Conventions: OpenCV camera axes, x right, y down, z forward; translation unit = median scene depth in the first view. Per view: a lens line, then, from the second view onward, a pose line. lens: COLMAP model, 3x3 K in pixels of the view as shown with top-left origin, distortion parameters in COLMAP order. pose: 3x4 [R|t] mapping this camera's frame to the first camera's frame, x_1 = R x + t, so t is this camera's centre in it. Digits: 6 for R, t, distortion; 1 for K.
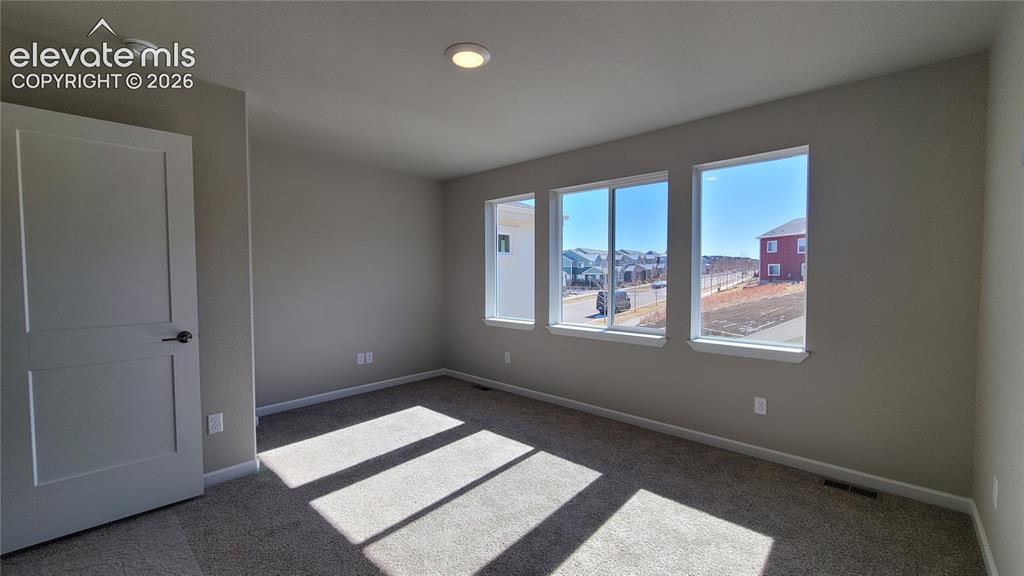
lens RADIAL K [[416.4, 0, 514.6], [0, 416.4, 287.7], [0, 0, 1]] dist [-0.000916, -0.000166]
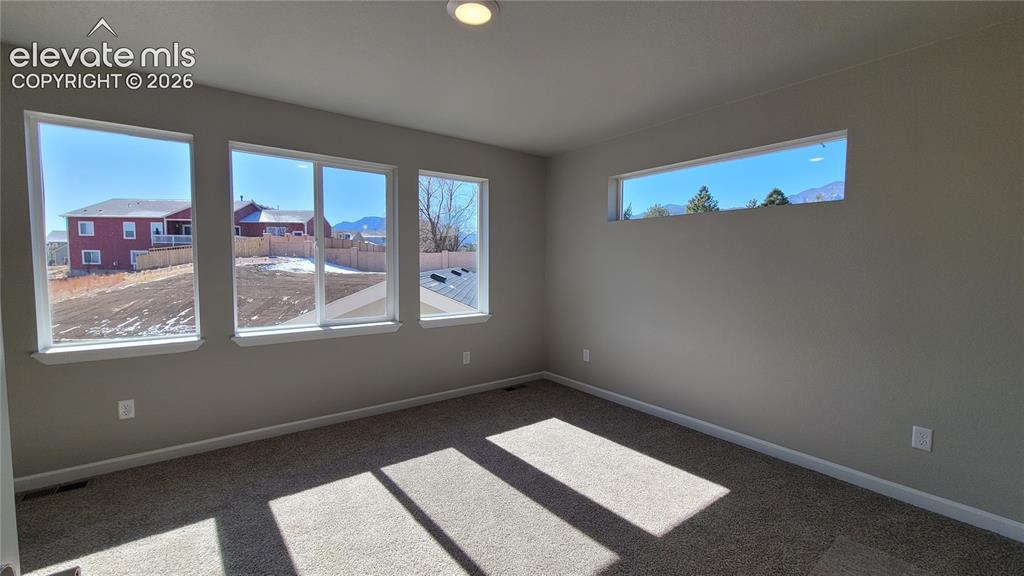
lens RADIAL K [[416.4, 0, 514.6], [0, 416.4, 287.7], [0, 0, 1]] dist [-0.000916, -0.000166]
pose [[0.179011, -0.058852, 0.982085, -0.651684], [0.031247, 0.998046, 0.054113, -0.018671], [-0.983351, 0.021000, 0.180501, 0.514351]]
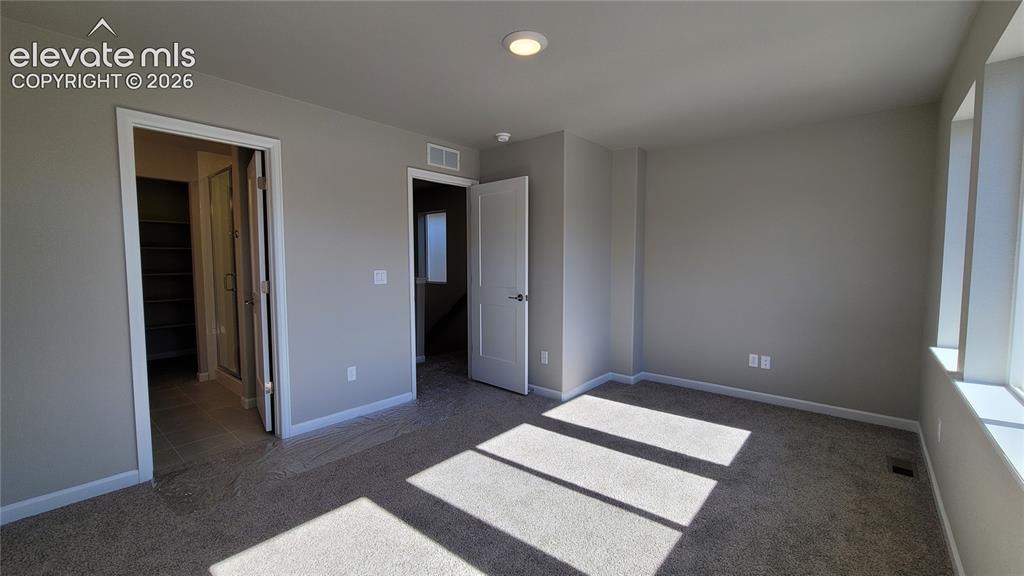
lens RADIAL K [[416.4, 0, 514.6], [0, 416.4, 287.7], [0, 0, 1]] dist [-0.000916, -0.000166]
pose [[0.031659, 0.066848, -0.997261, 0.627619], [-0.036769, 0.997163, 0.065674, -0.022569], [0.998822, 0.034589, 0.034027, 0.647309]]
